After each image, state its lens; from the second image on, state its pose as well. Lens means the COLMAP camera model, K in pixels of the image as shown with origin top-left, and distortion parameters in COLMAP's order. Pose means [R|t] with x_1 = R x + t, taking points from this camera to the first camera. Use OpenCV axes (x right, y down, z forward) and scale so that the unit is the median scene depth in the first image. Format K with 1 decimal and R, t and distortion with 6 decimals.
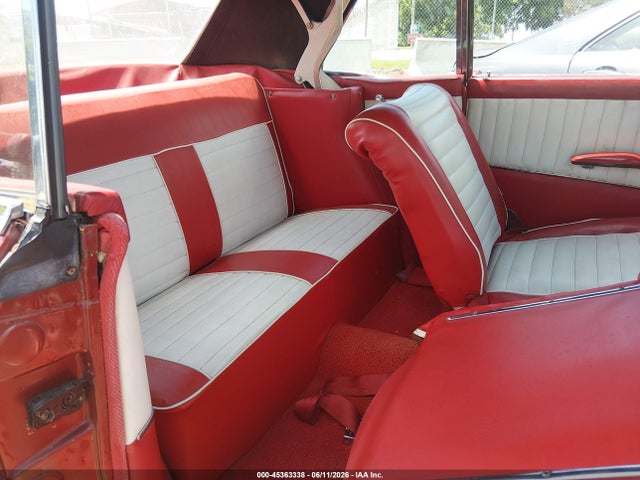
lens RADIAL K [[471.6, 0, 333.8], [0, 471.6, 239.9], [0, 0, 1]] dist [0.075751, -0.120658]
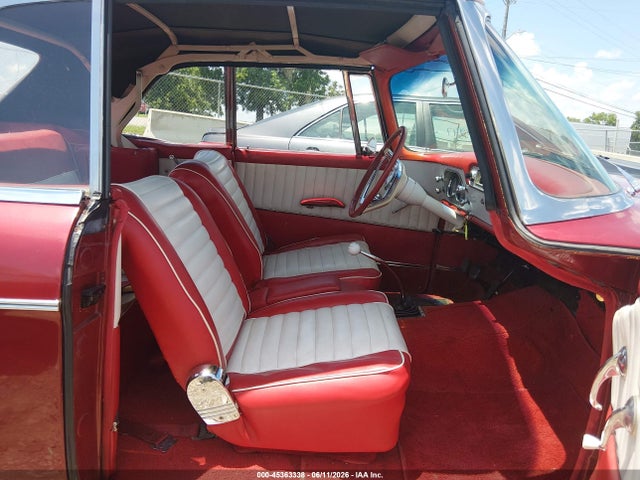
lens RADIAL K [[454.8, 0, 320.0], [0, 454.8, 240.0], [0, 0, 1]] dist [0.069688, -0.113170]
pose [[0.865758, -0.028102, 0.499673, -0.214781], [0.092177, 0.990295, -0.104016, 0.120867], [-0.491901, 0.136112, 0.859946, -0.331897]]
